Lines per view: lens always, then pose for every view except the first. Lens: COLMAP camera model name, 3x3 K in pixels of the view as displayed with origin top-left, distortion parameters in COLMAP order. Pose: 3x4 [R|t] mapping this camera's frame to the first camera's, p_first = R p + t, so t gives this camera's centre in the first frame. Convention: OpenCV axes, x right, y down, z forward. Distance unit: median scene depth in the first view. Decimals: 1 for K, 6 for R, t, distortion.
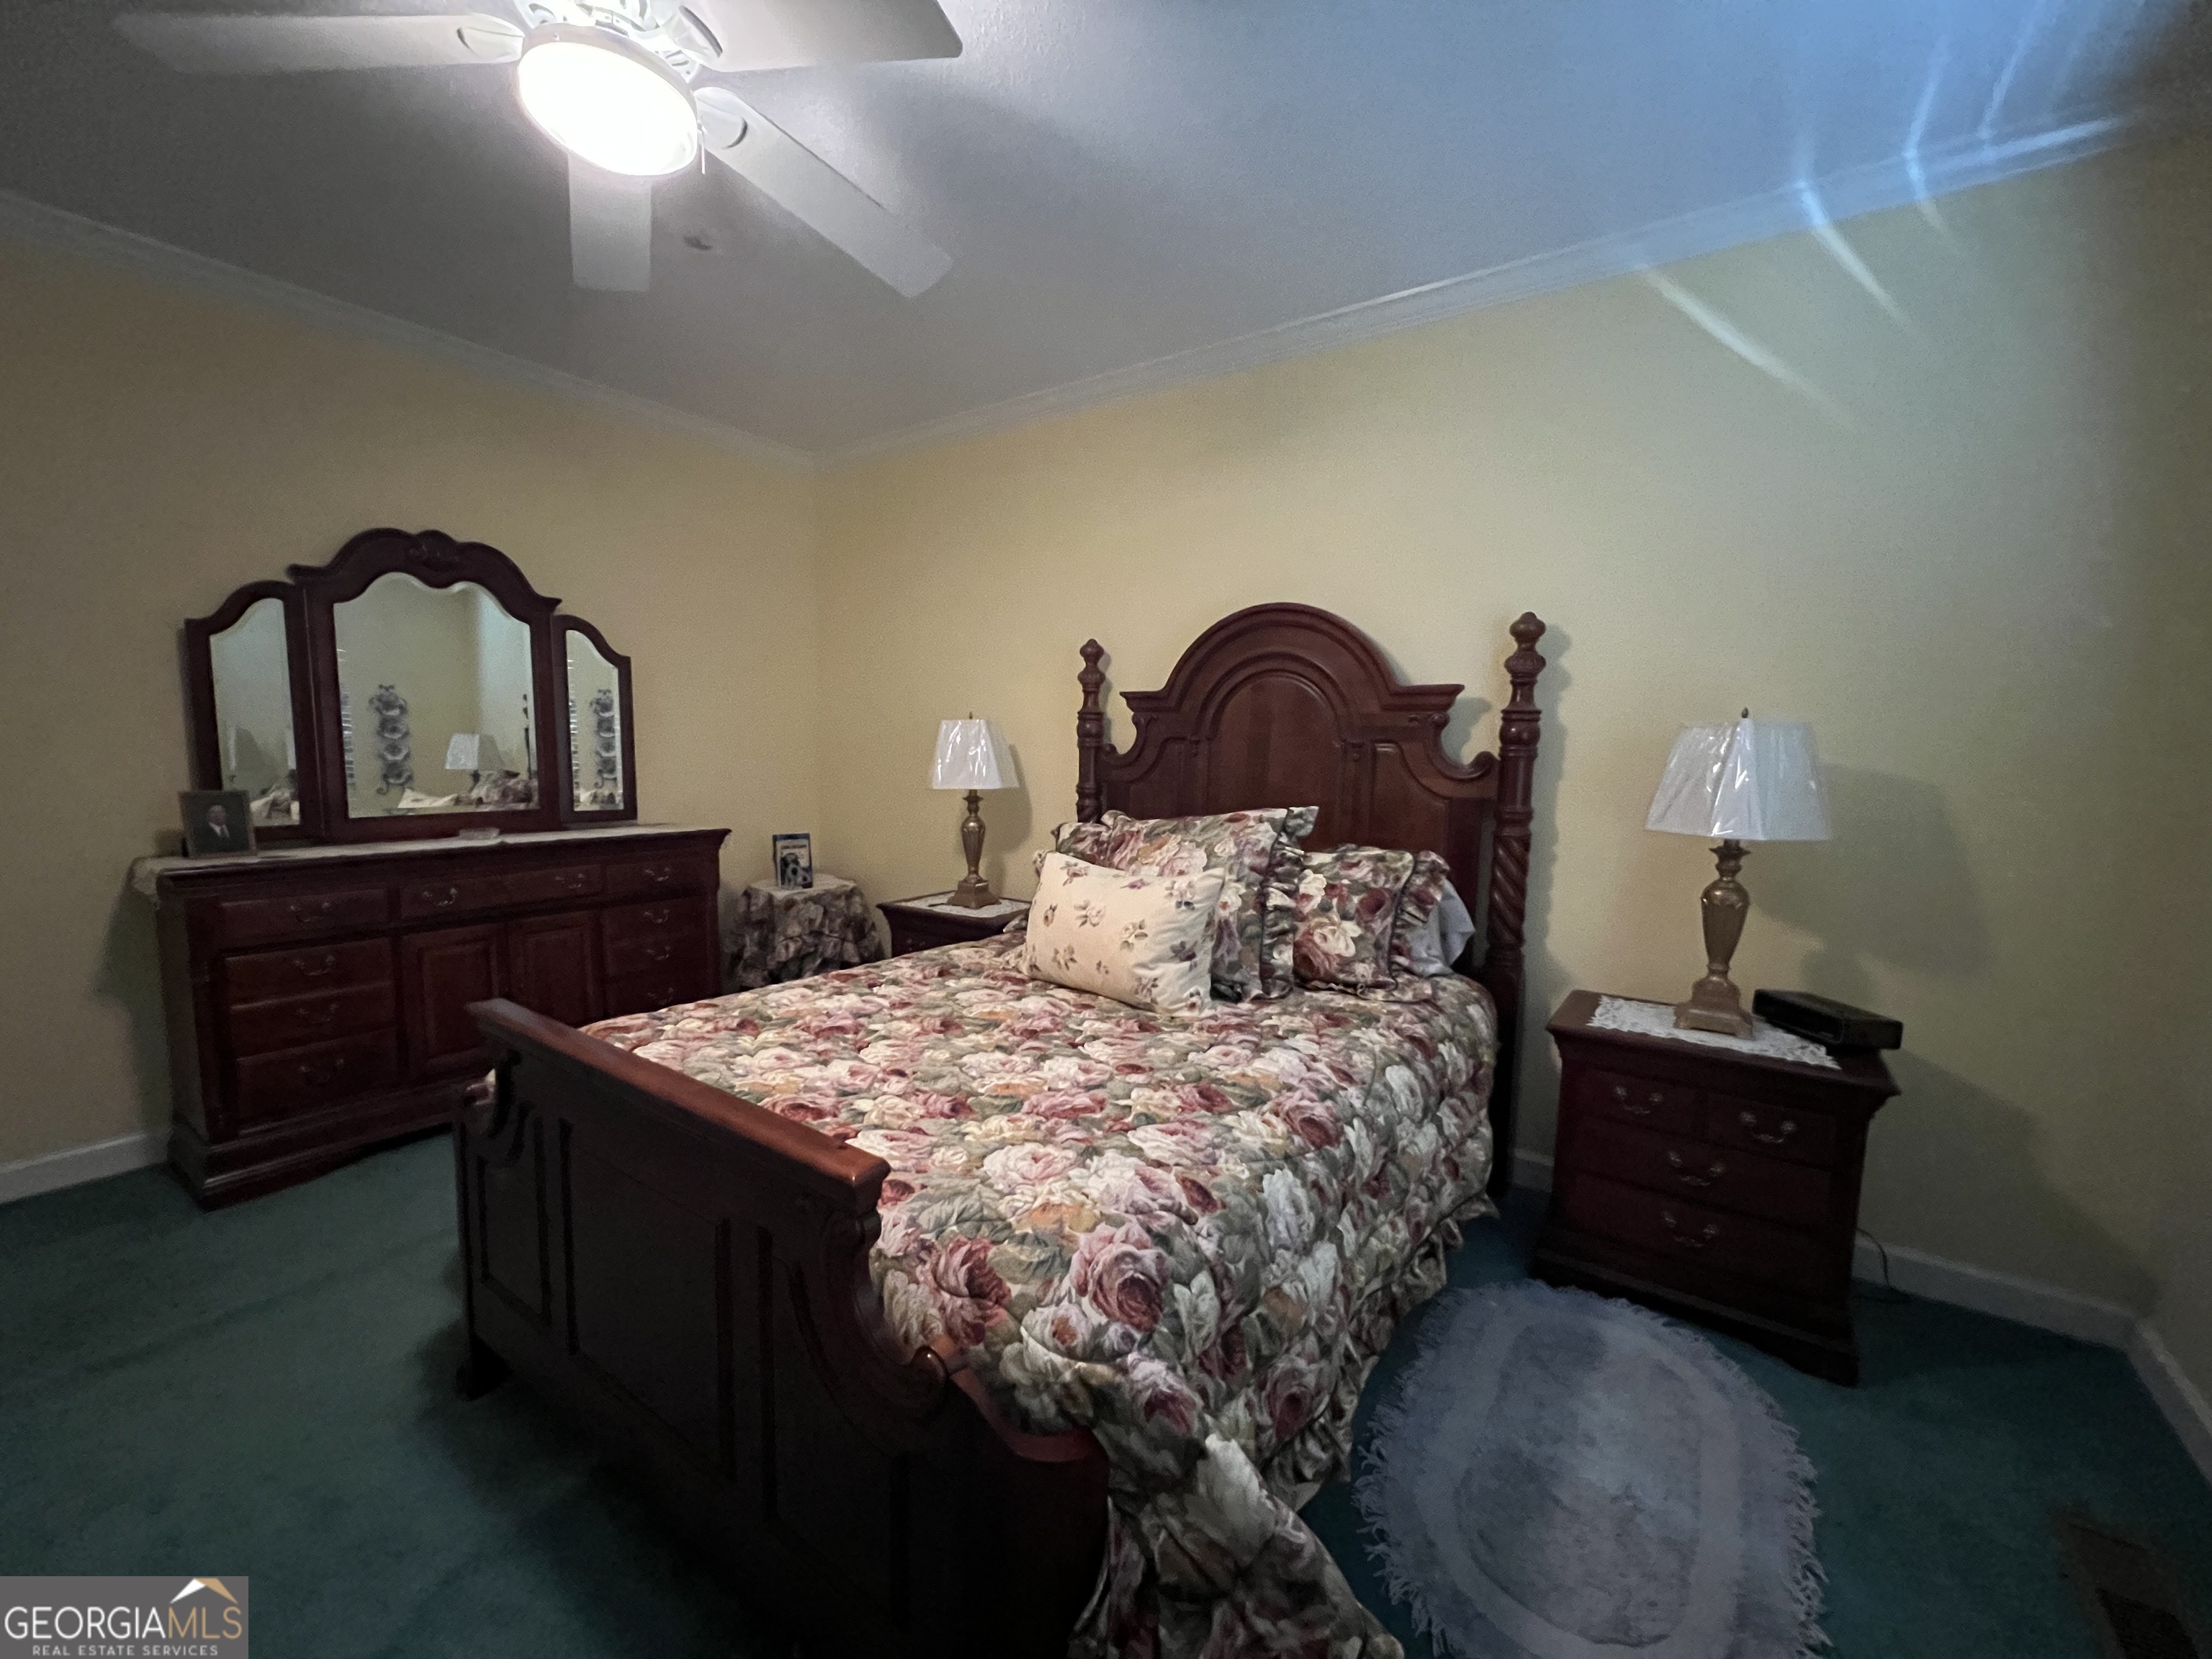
lens RADIAL K [[888.8, 0, 1107.7], [0, 888.8, 836.9], [0, 0, 1]] dist [-0.004131, 0.001183]
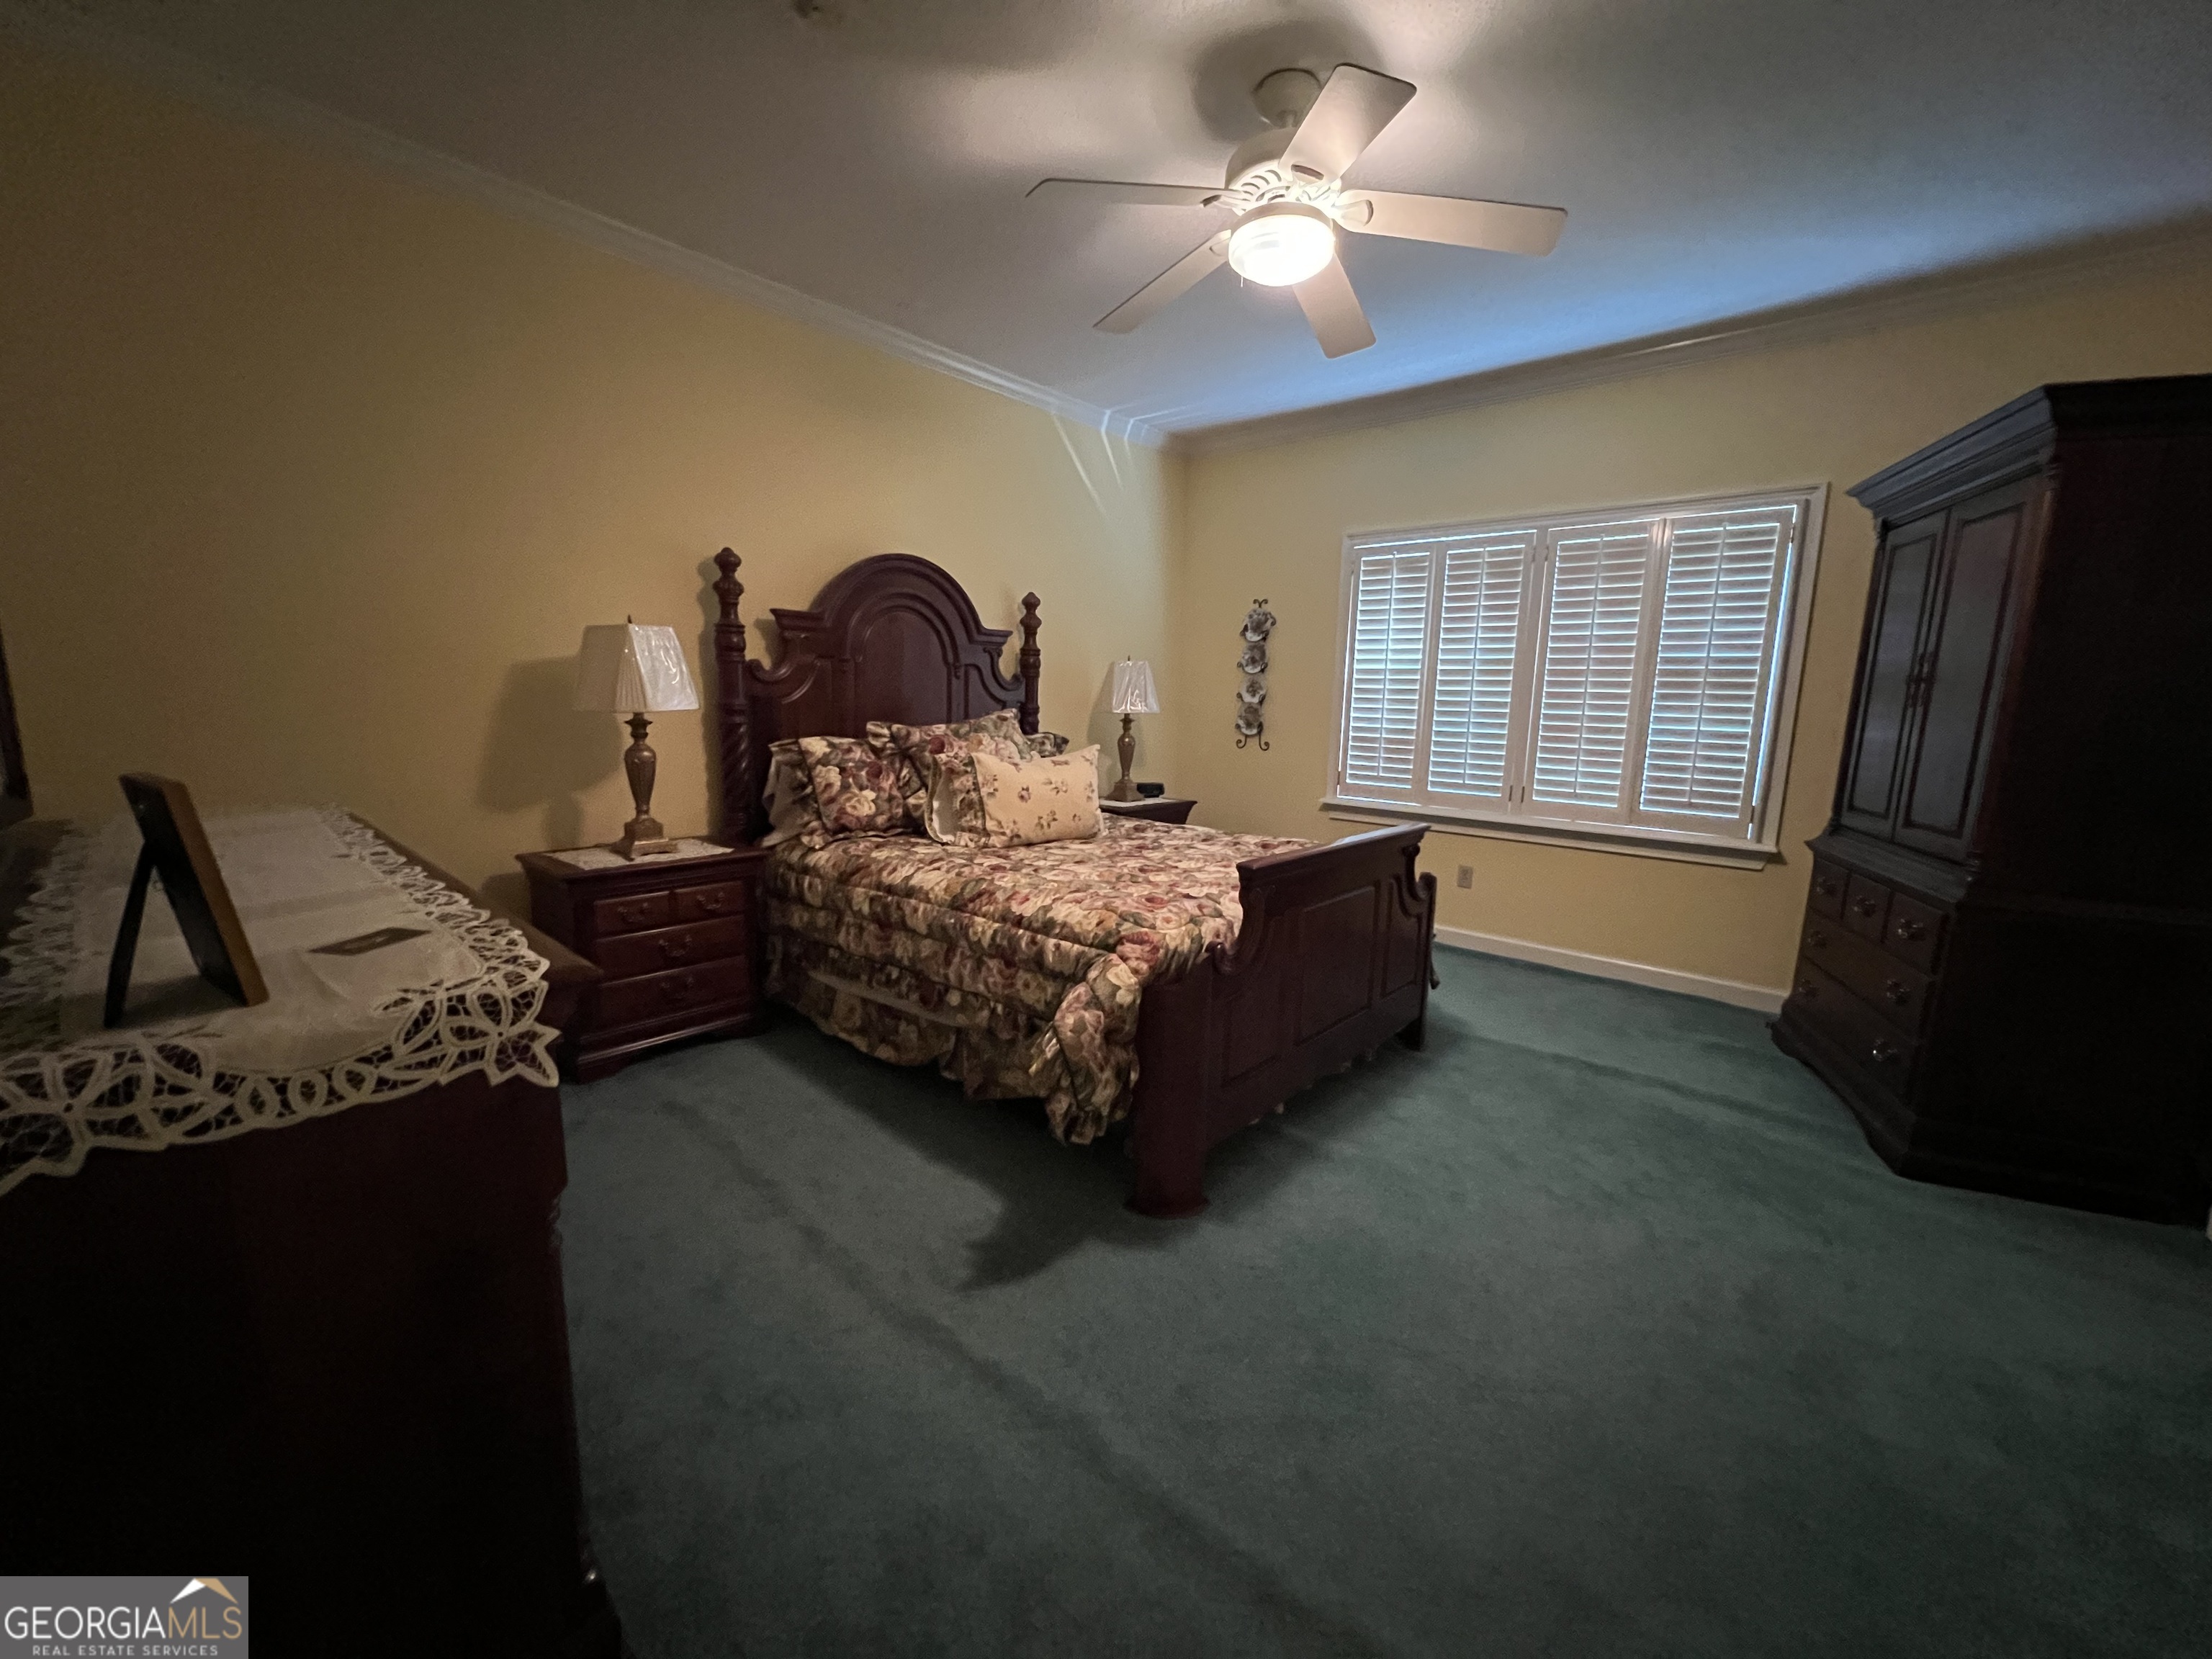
lens RADIAL K [[888.8, 0, 1107.7], [0, 888.8, 836.9], [0, 0, 1]] dist [-0.004131, 0.001183]
pose [[0.127644, -0.185439, 0.974330, -1.248048], [0.068882, 0.981651, 0.177809, -0.077351], [-0.989425, 0.044417, 0.138076, 0.607901]]
